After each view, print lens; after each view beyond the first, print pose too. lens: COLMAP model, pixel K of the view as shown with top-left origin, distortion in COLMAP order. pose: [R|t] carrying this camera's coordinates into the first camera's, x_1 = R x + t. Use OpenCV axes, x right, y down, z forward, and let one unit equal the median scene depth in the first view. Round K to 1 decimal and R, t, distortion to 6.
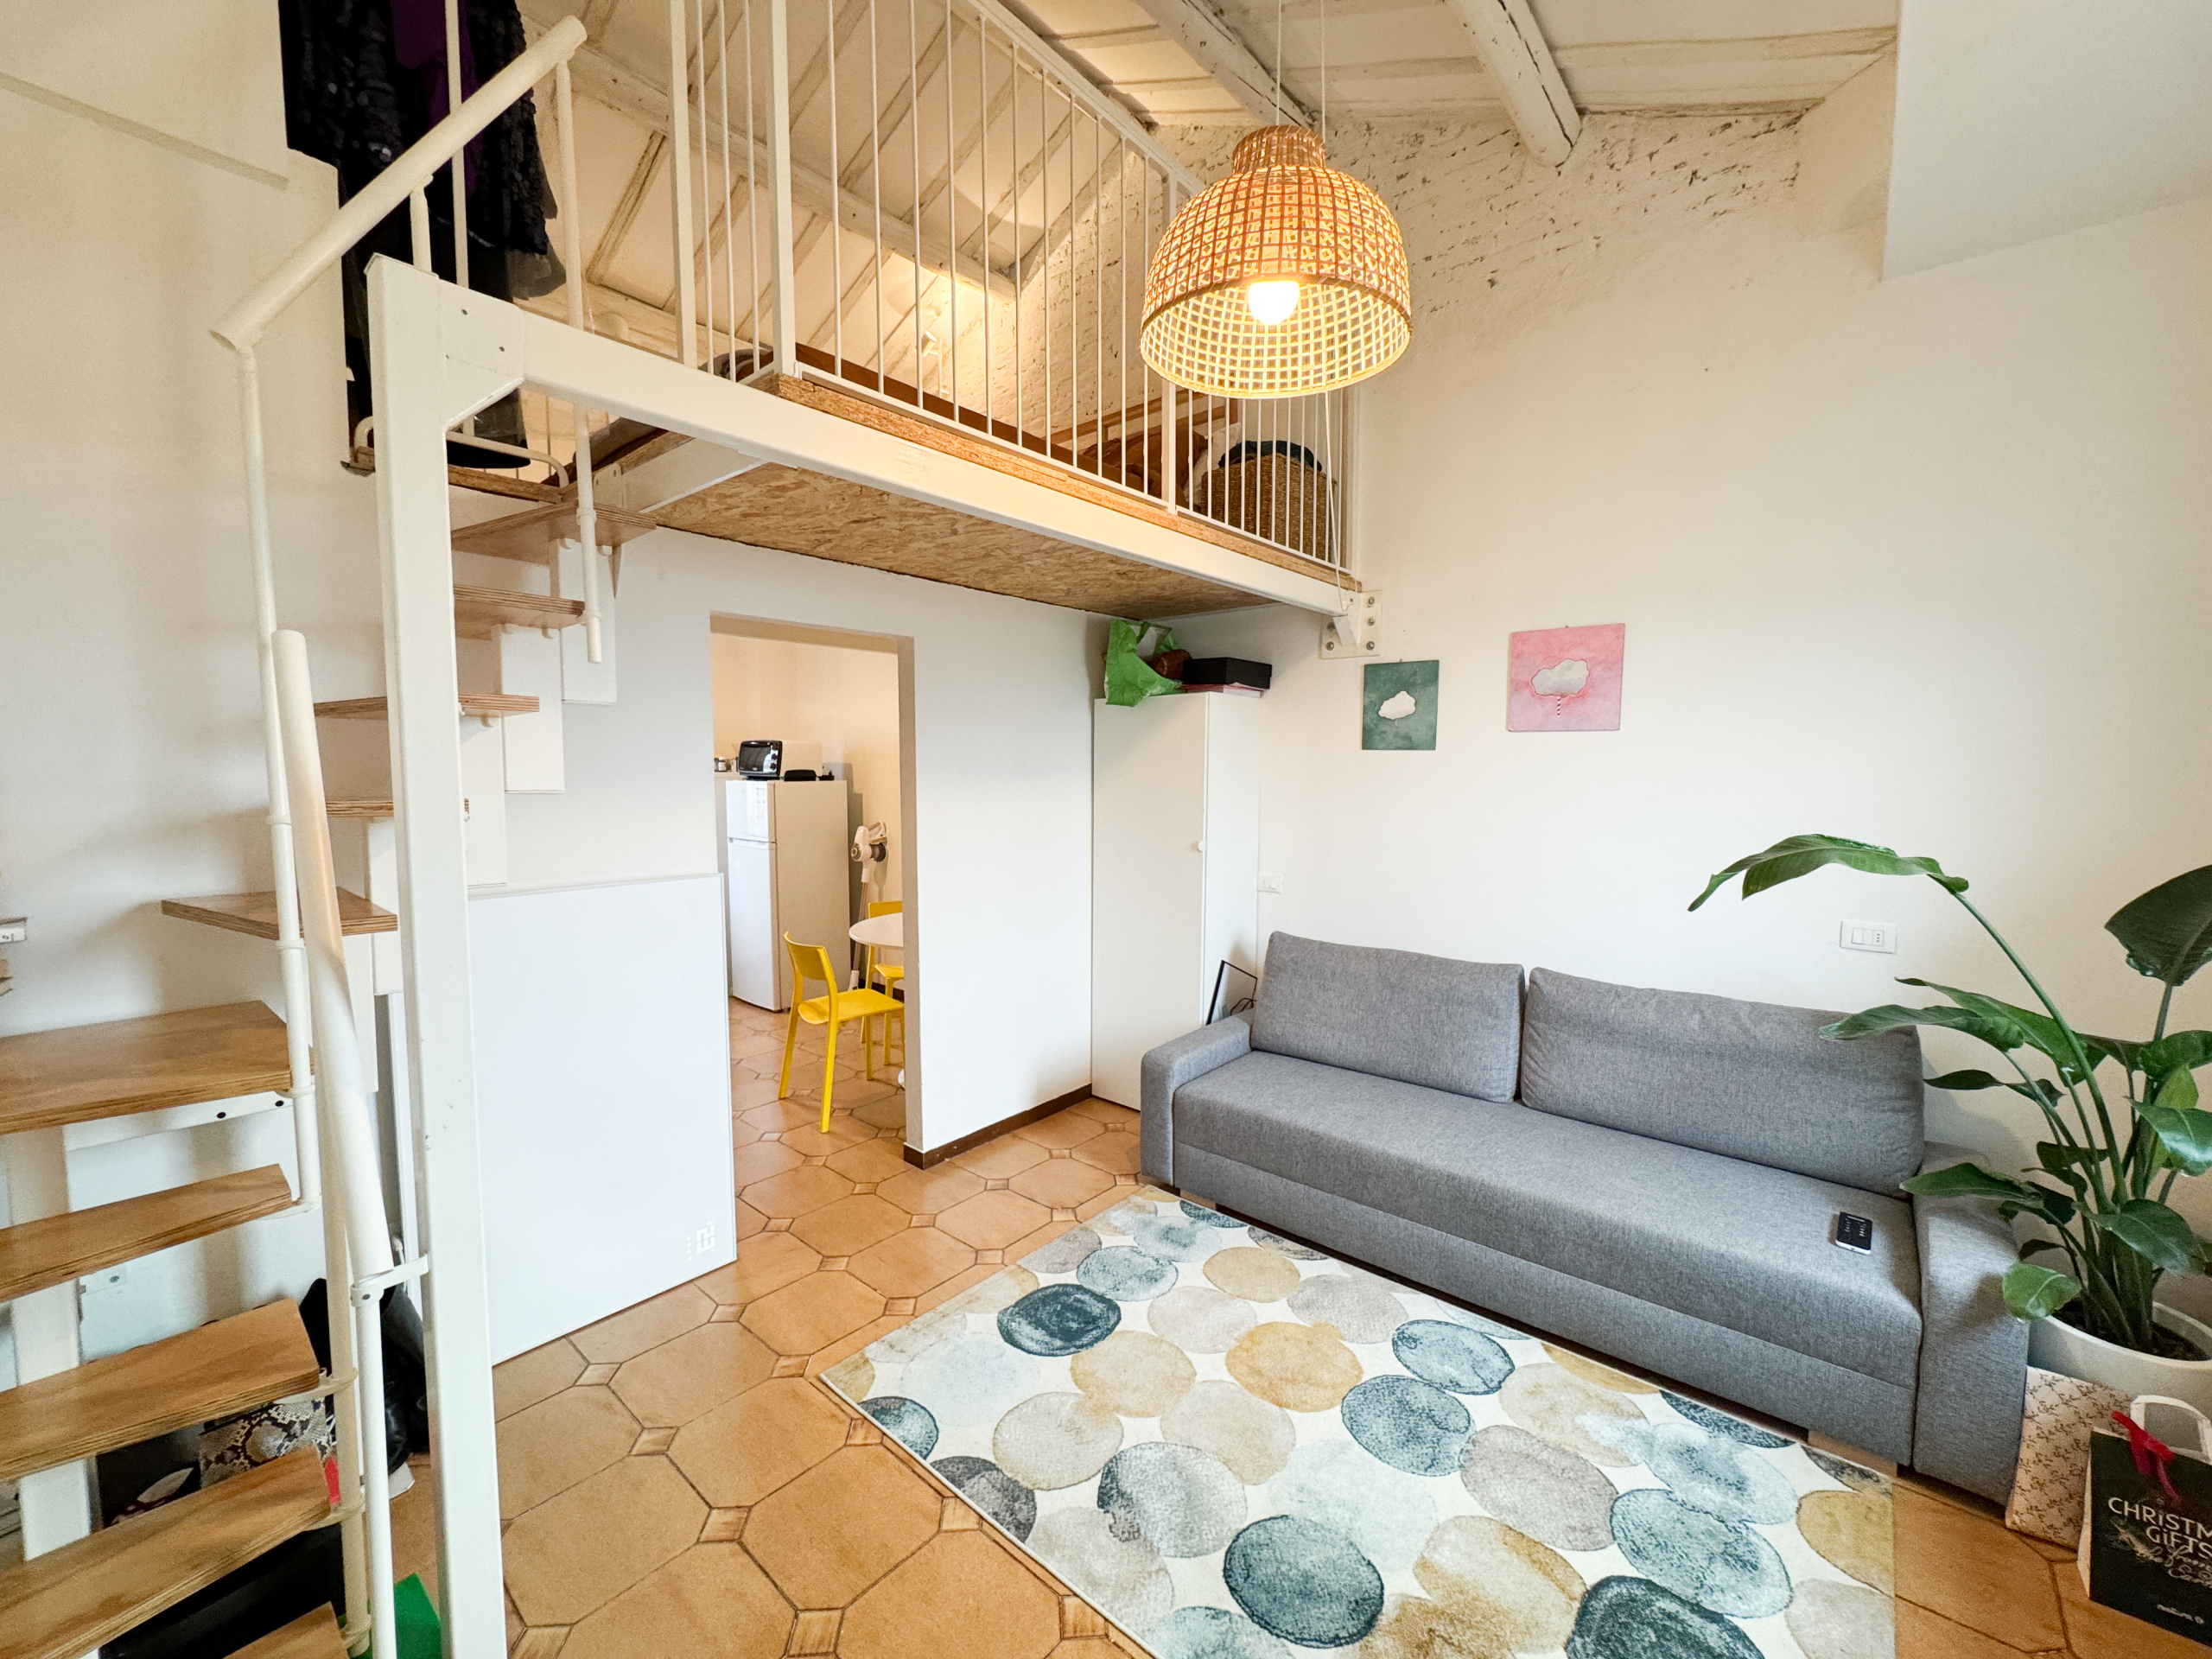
lens RADIAL K [[885.9, 0, 1106.7], [0, 885.9, 830.8], [0, 0, 1]] dist [-0.003689, 0.000289]
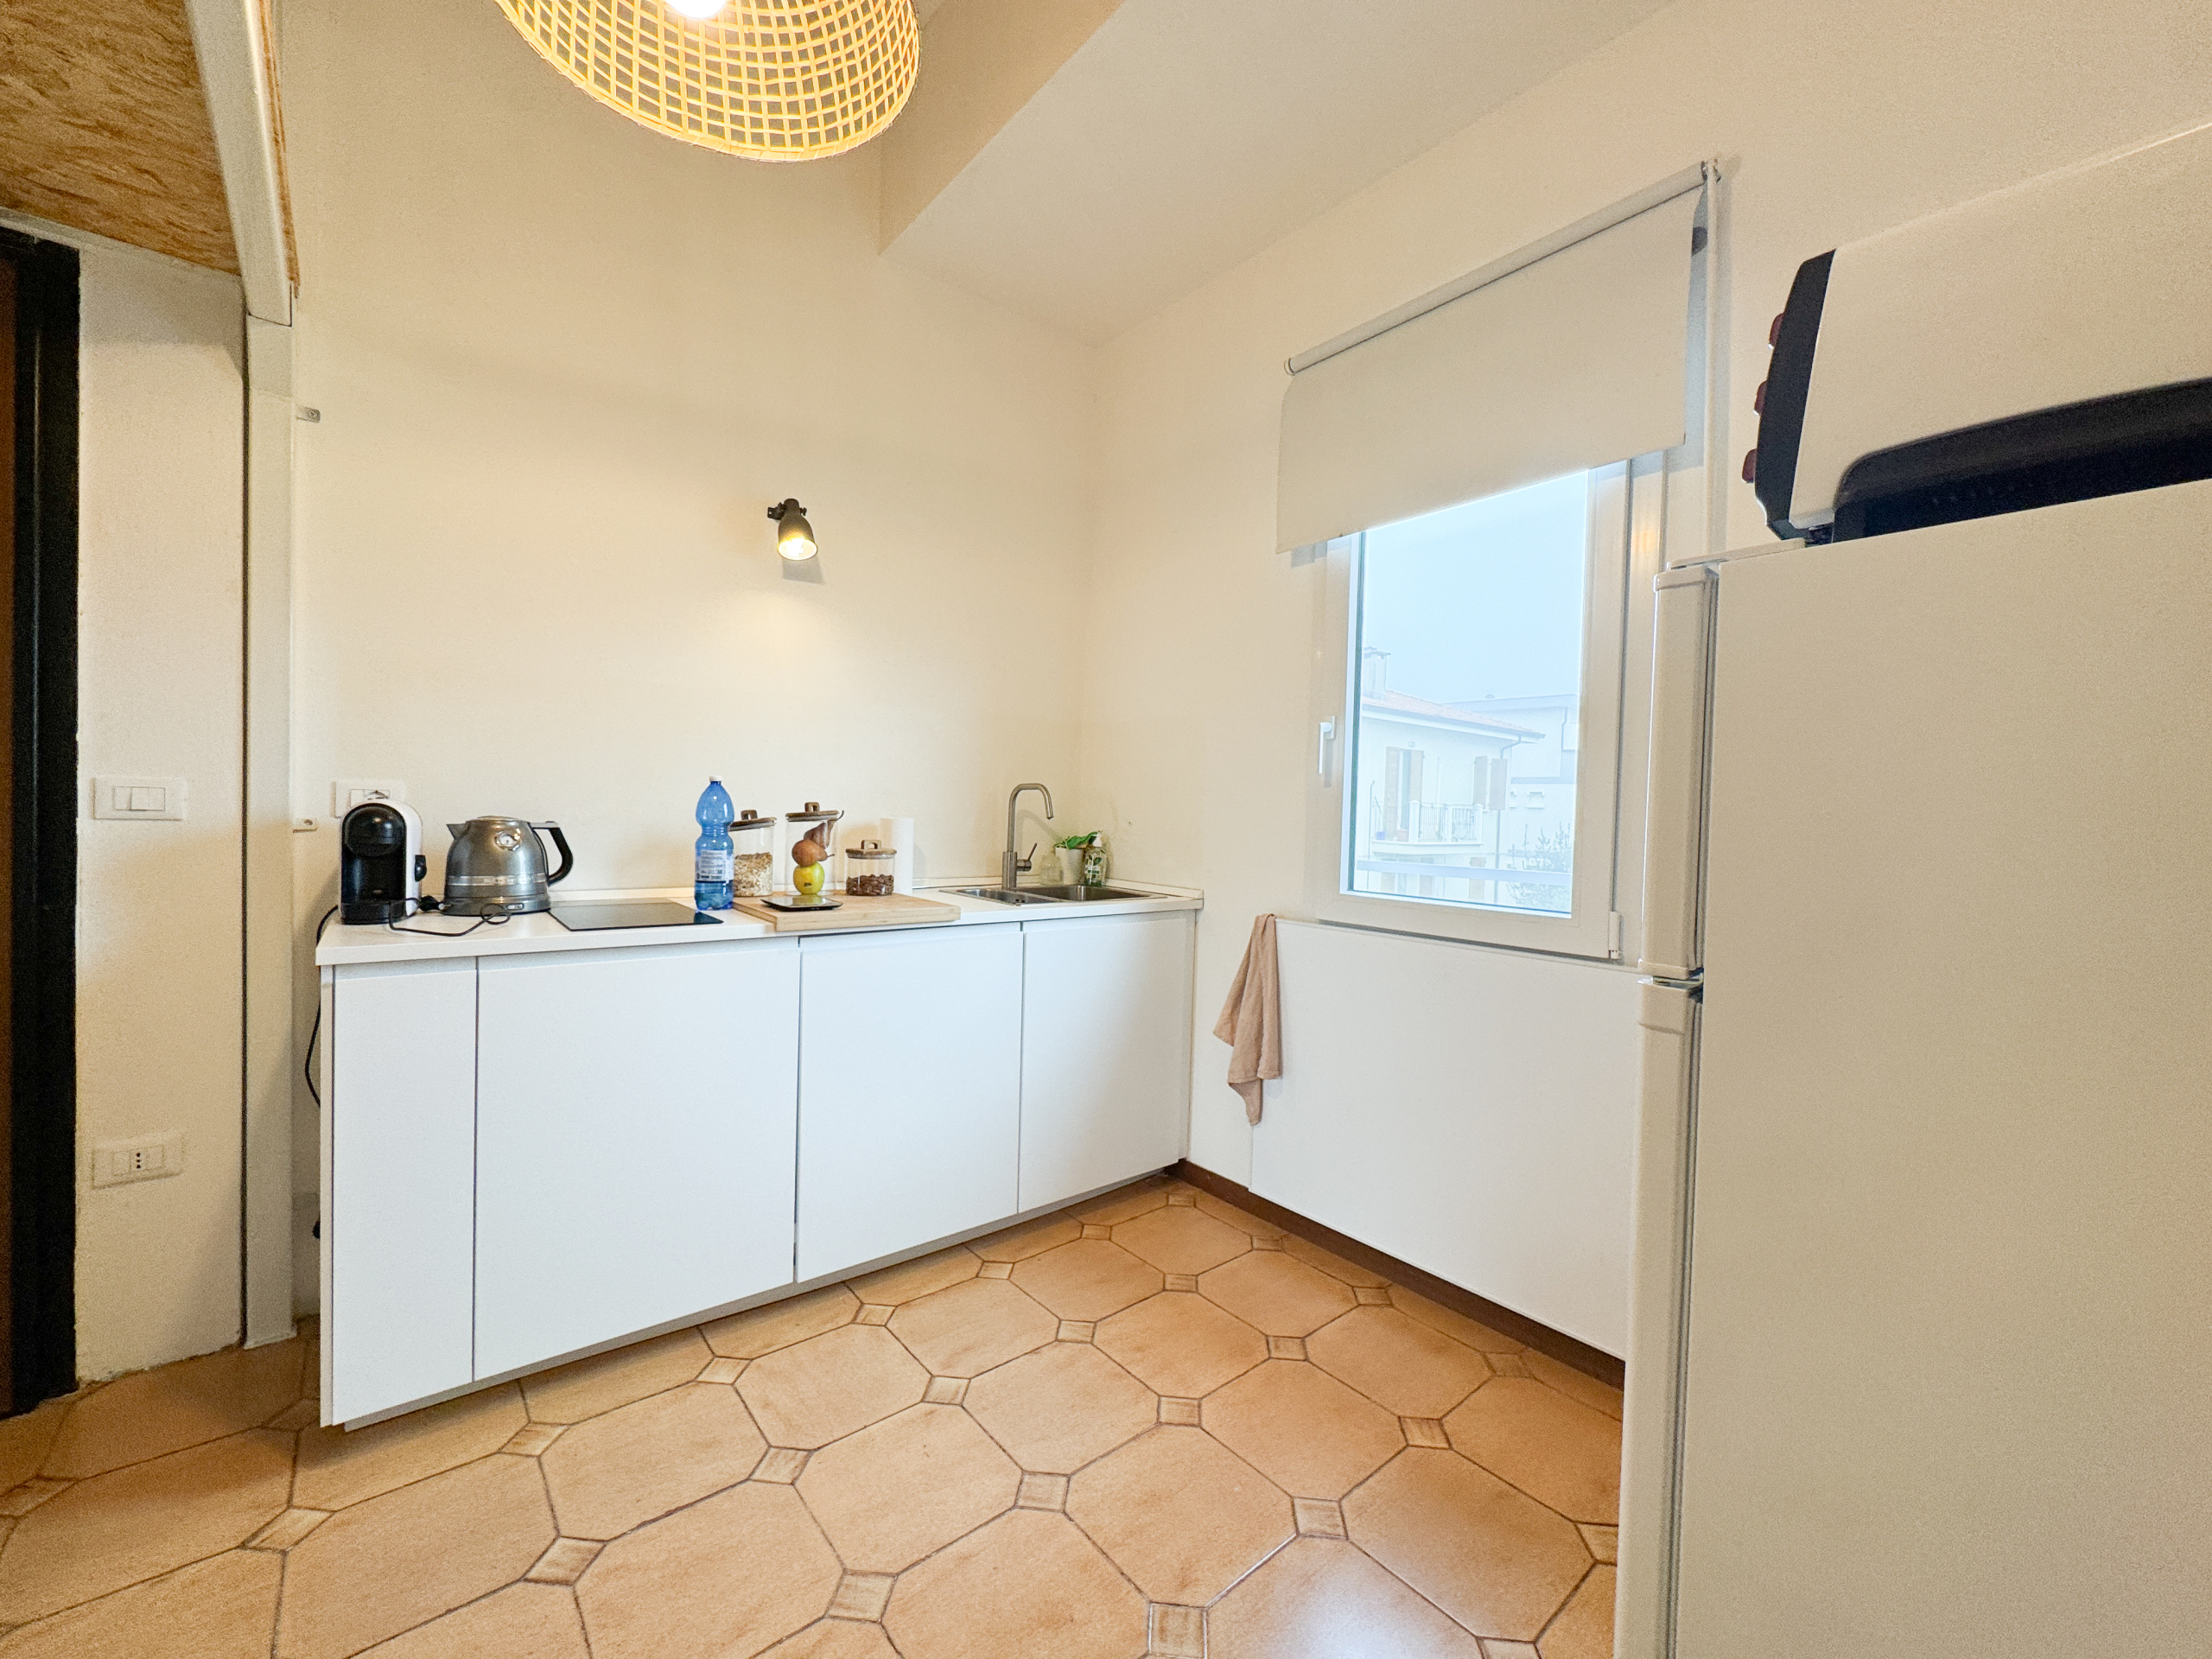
lens RADIAL K [[885.9, 0, 1095.5], [0, 885.9, 821.7], [0, 0, 1]] dist [-0.003689, 0.000289]
pose [[-0.174212, 0.003241, -0.984703, -0.440673], [-0.097743, 0.994999, 0.020568, -0.012639], [0.979845, 0.099831, -0.173024, 1.891705]]
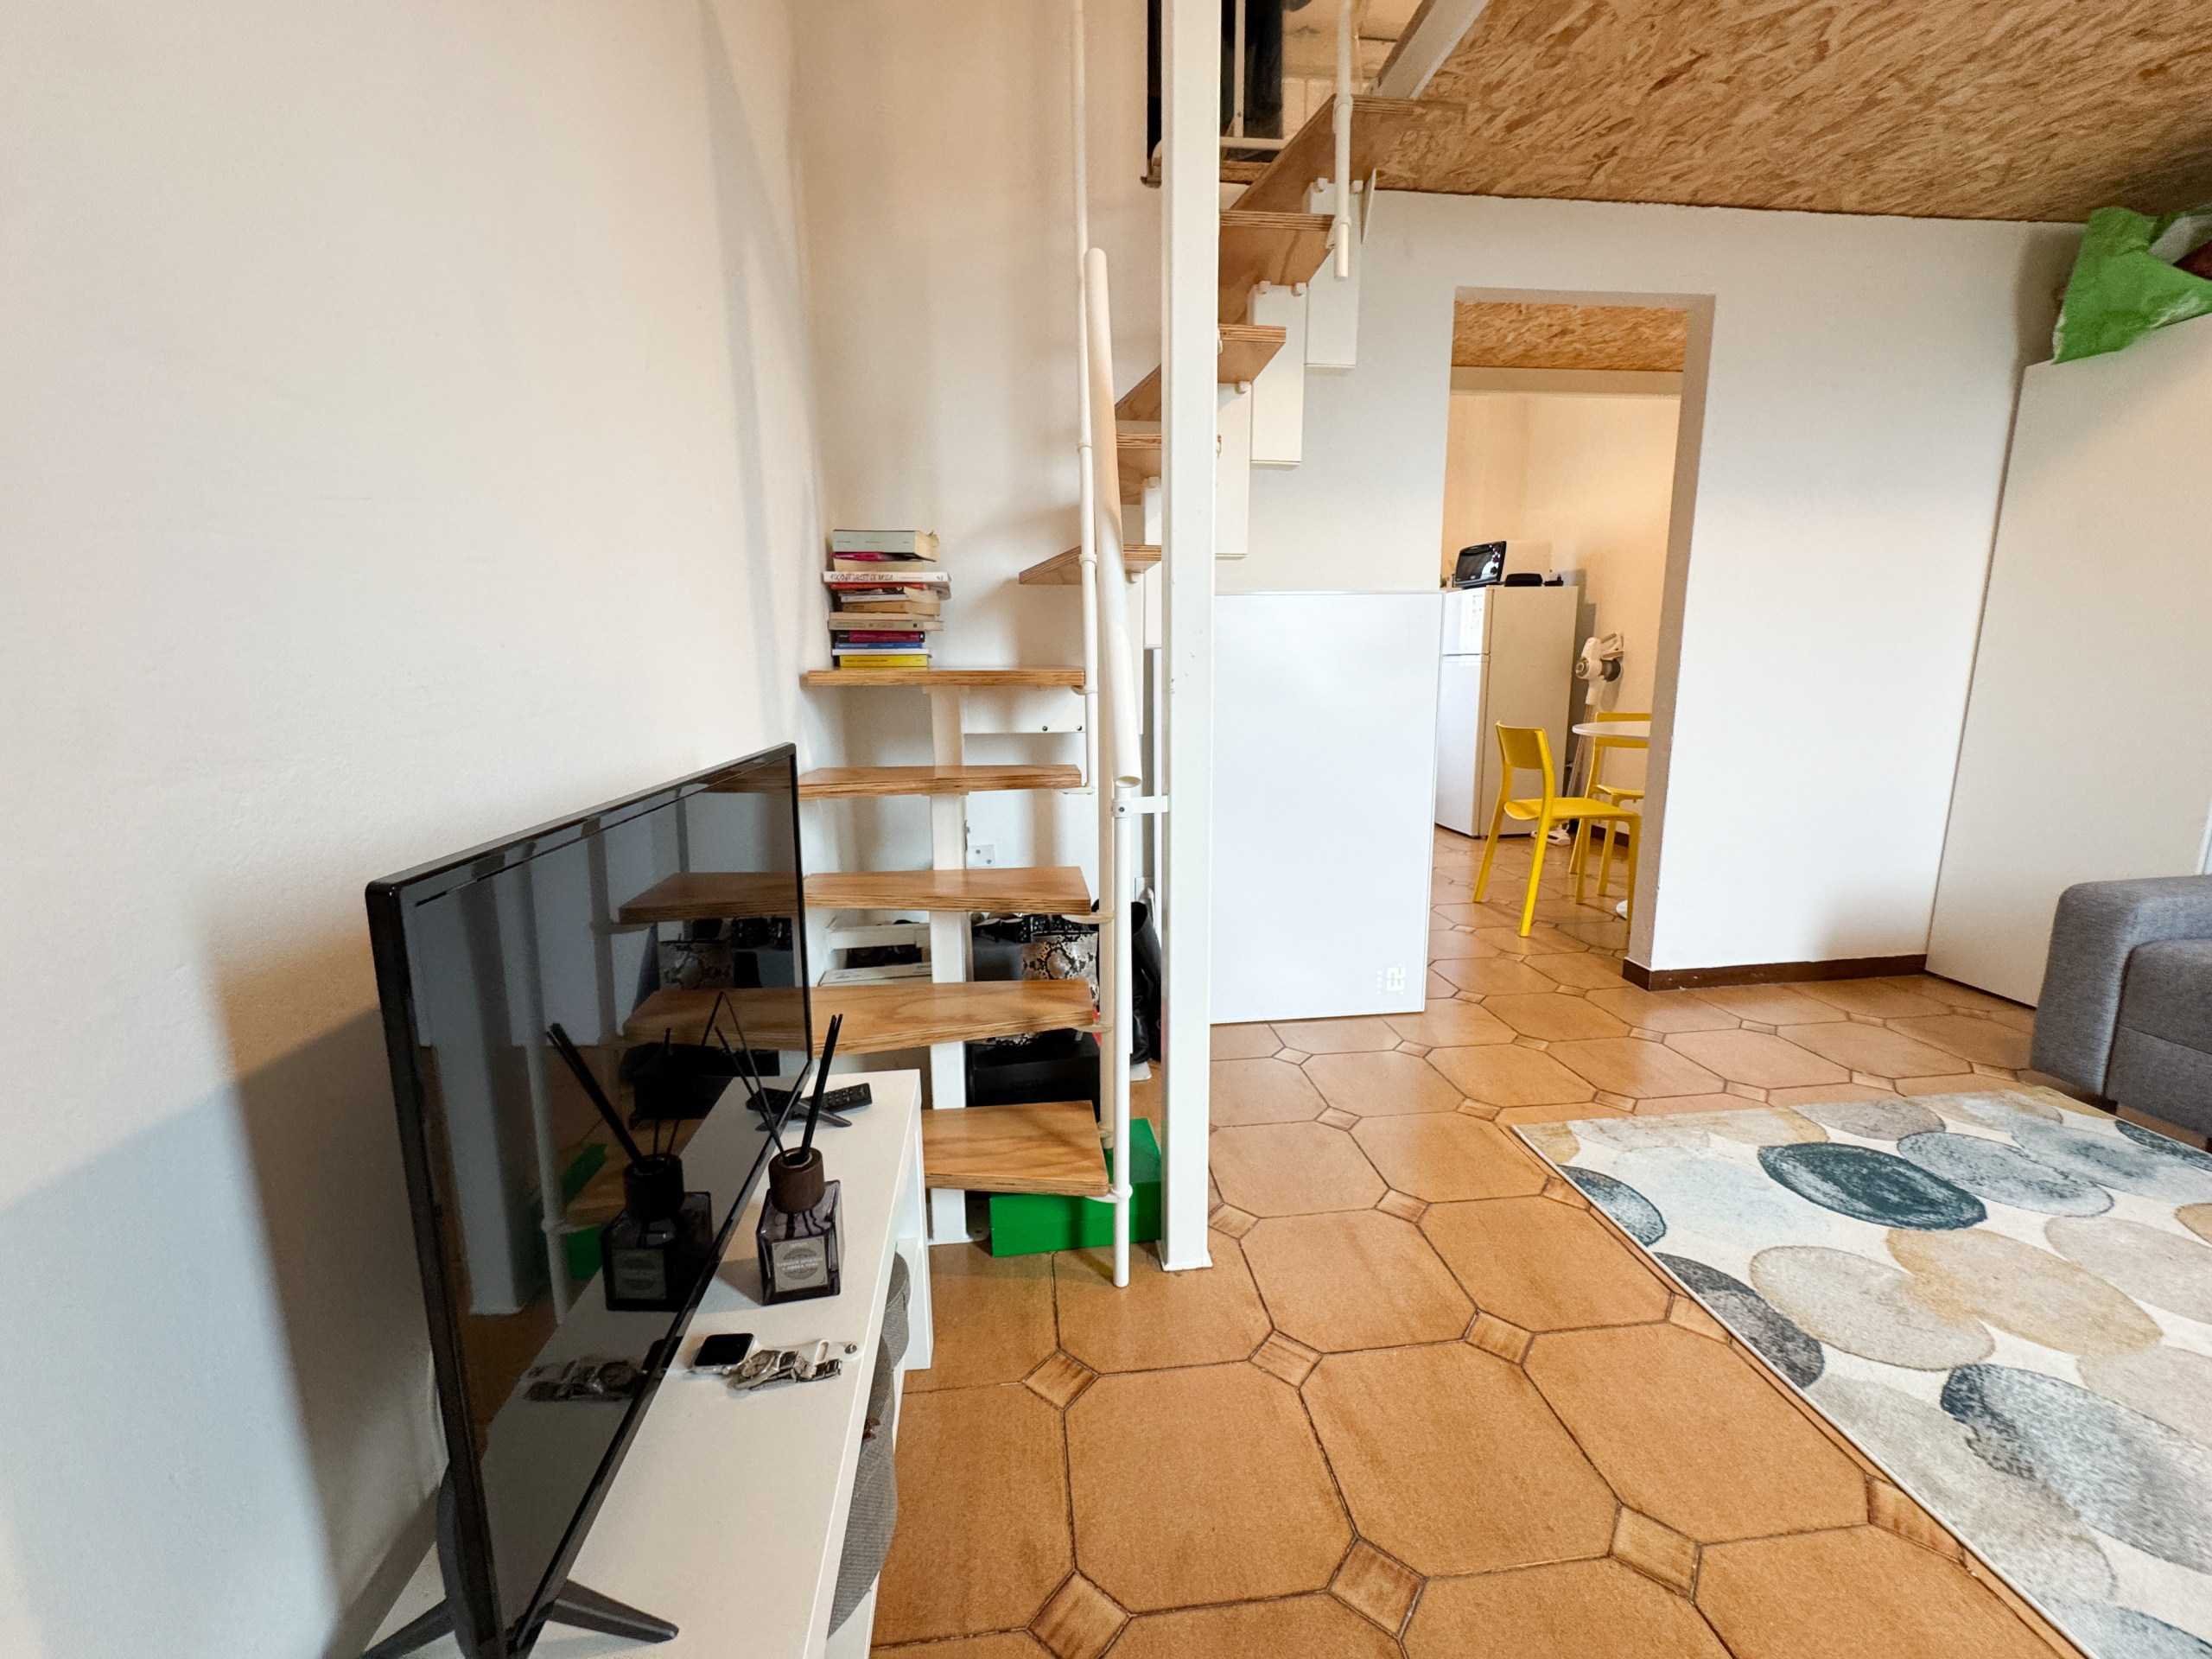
lens RADIAL K [[885.9, 0, 1104.1], [0, 885.9, 833.3], [0, 0, 1]] dist [-0.003689, 0.000289]
pose [[0.730808, 0.112421, -0.673262, -0.050879], [-0.035437, 0.991262, 0.127056, 0.193522], [0.681663, -0.068995, 0.728406, 0.083869]]
